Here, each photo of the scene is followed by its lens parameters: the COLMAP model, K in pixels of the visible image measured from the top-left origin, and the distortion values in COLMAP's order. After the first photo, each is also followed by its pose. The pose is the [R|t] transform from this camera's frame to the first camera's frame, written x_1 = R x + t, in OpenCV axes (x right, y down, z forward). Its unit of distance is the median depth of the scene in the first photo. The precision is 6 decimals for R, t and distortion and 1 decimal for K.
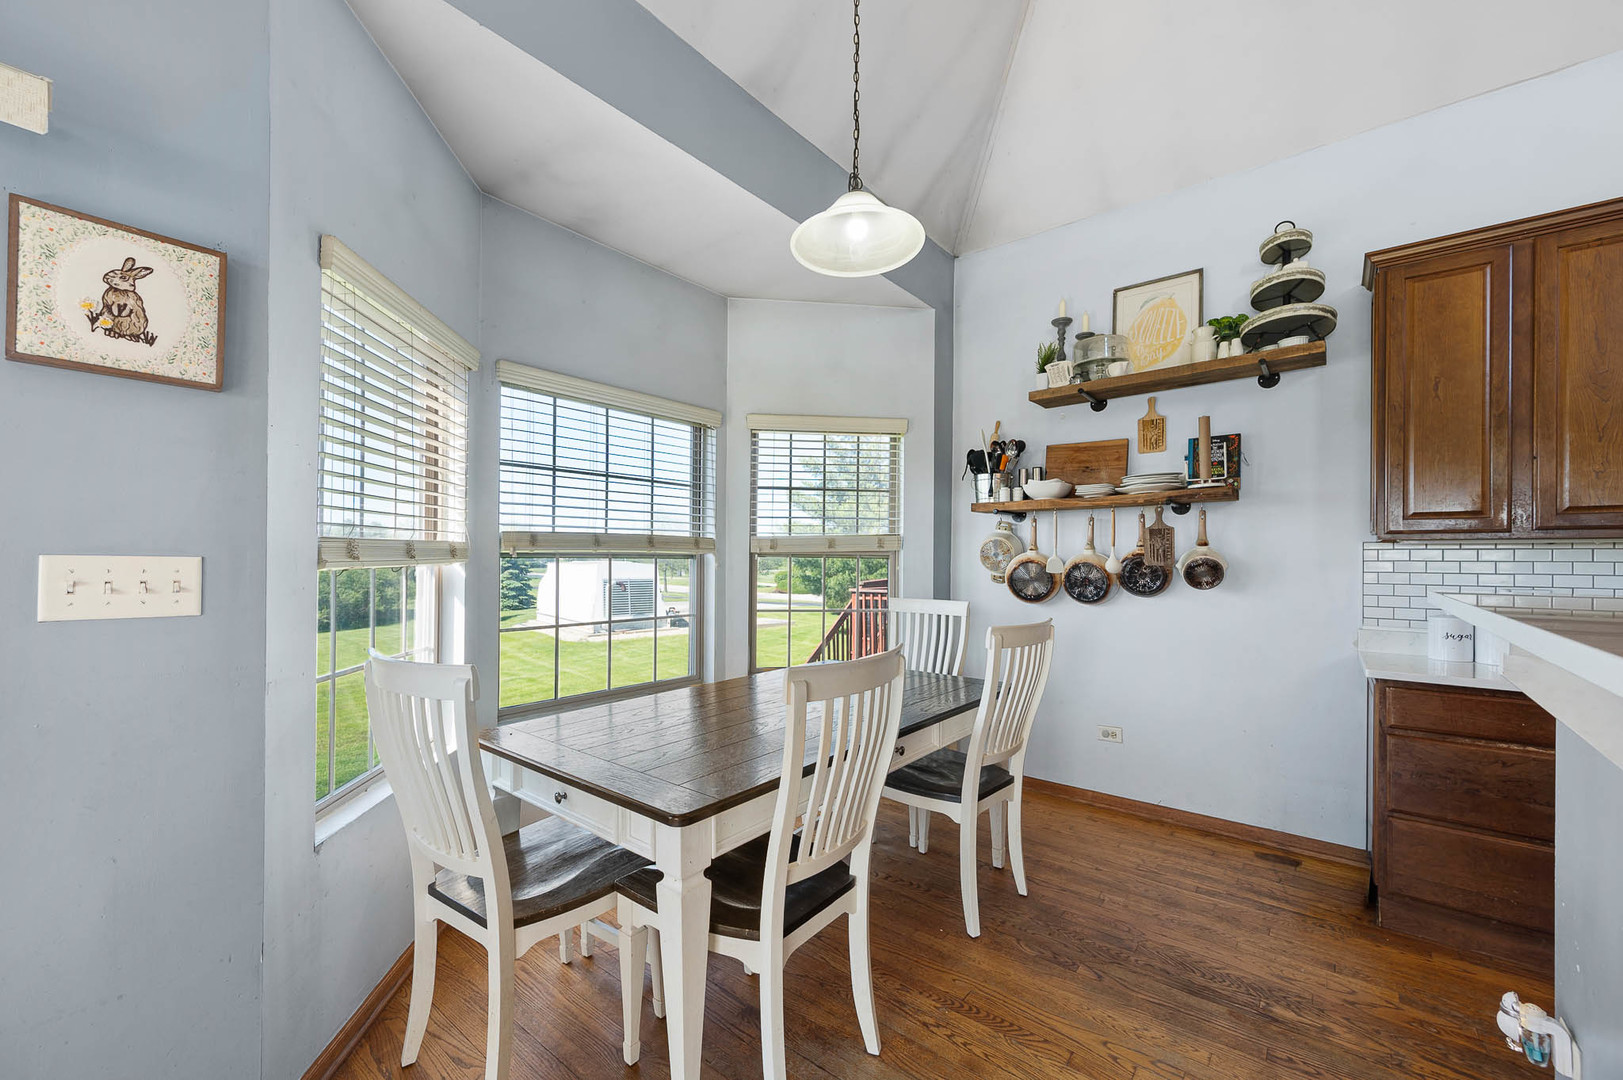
lens RADIAL K [[660.7, 0, 812.7], [0, 660.7, 557.2], [0, 0, 1]] dist [0.002018, 0.000549]
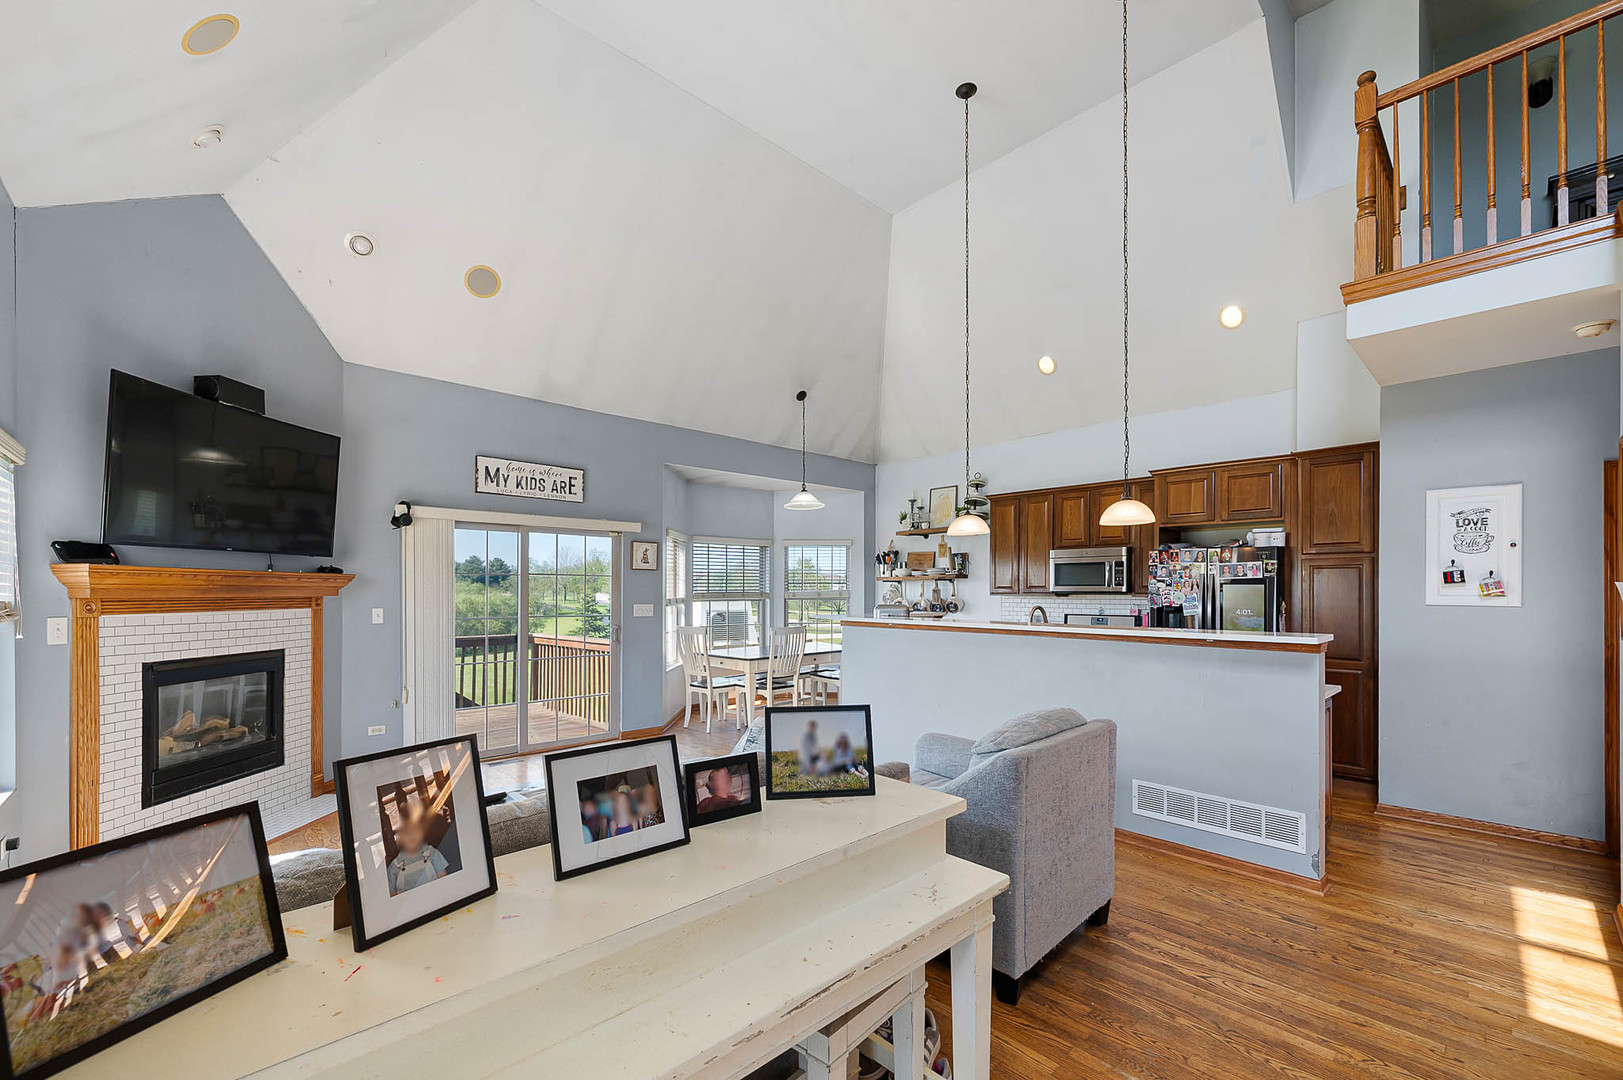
lens RADIAL K [[660.5, 0, 811.6], [0, 660.5, 585.6], [0, 0, 1]] dist [-0.000893, -0.000118]
pose [[0.989843, -0.005731, -0.142050, 0.373089], [0.004909, 0.999969, -0.006136, -0.041372], [0.142081, 0.005376, 0.989840, -1.471820]]
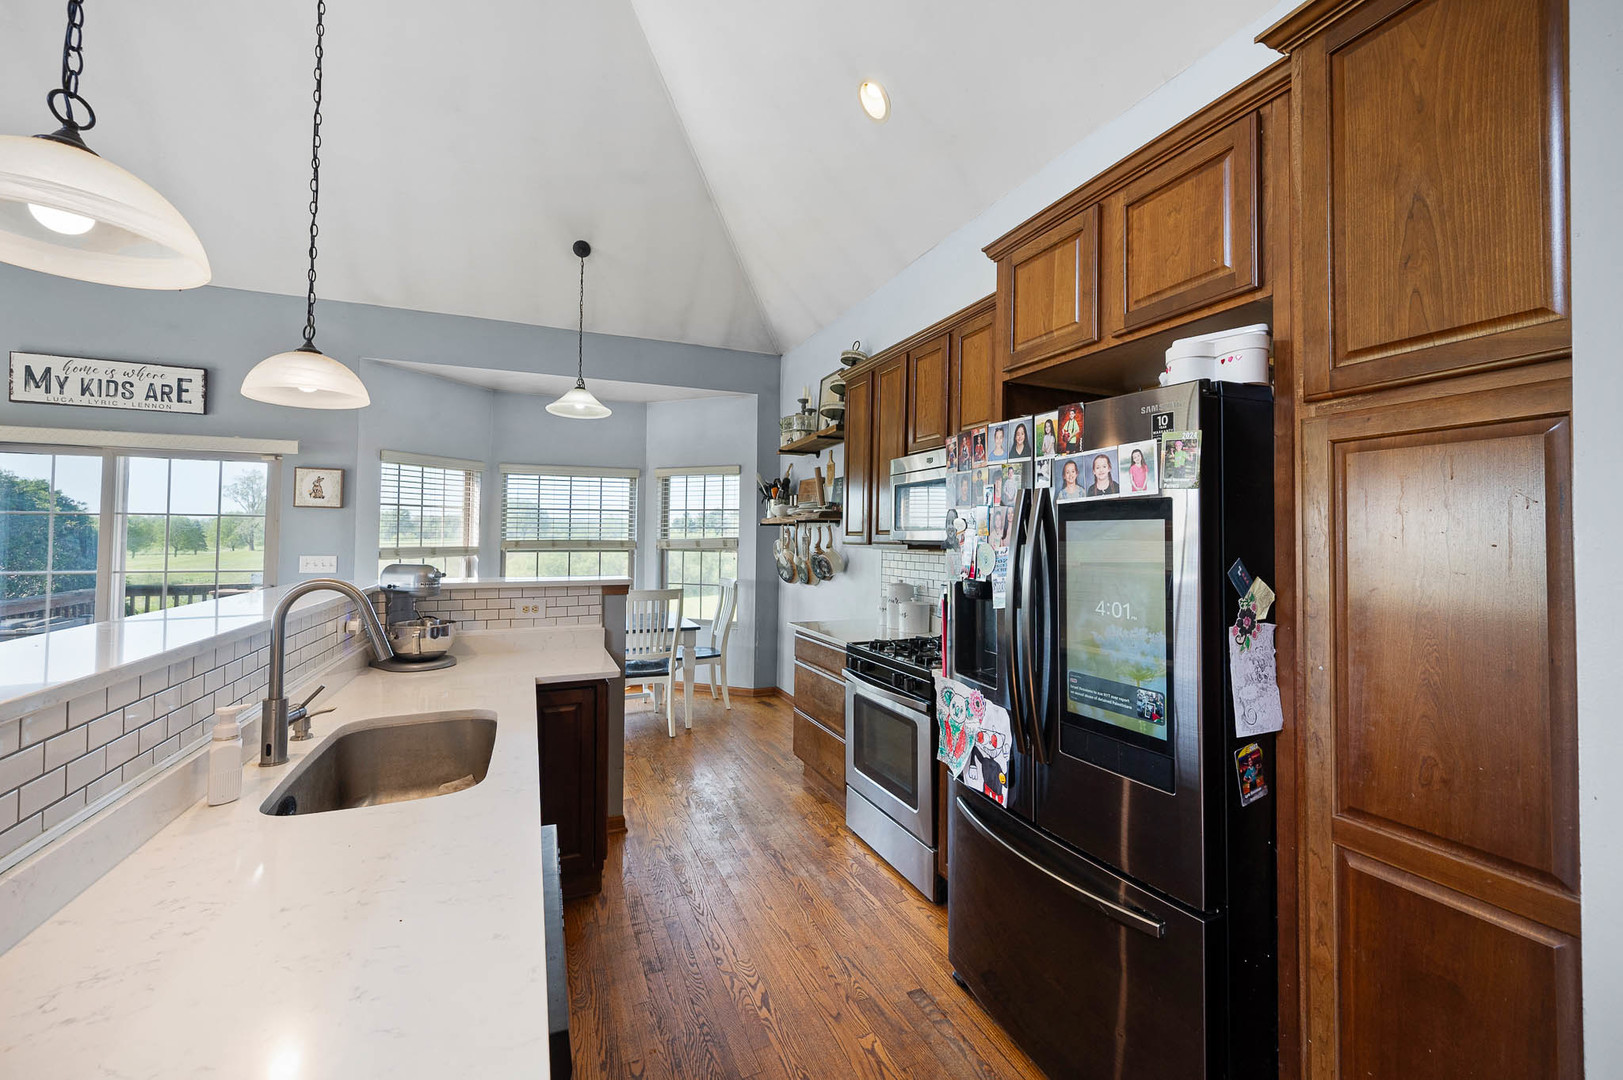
lens RADIAL K [[647.4, 0, 816.9], [0, 647.4, 520.8], [0, 0, 1]] dist [-0.000449, 0.000018]
pose [[0.887818, -0.014202, -0.459976, 1.153258], [0.001146, 0.999589, -0.028651, -0.034223], [0.460194, 0.024910, 0.887469, -0.346492]]
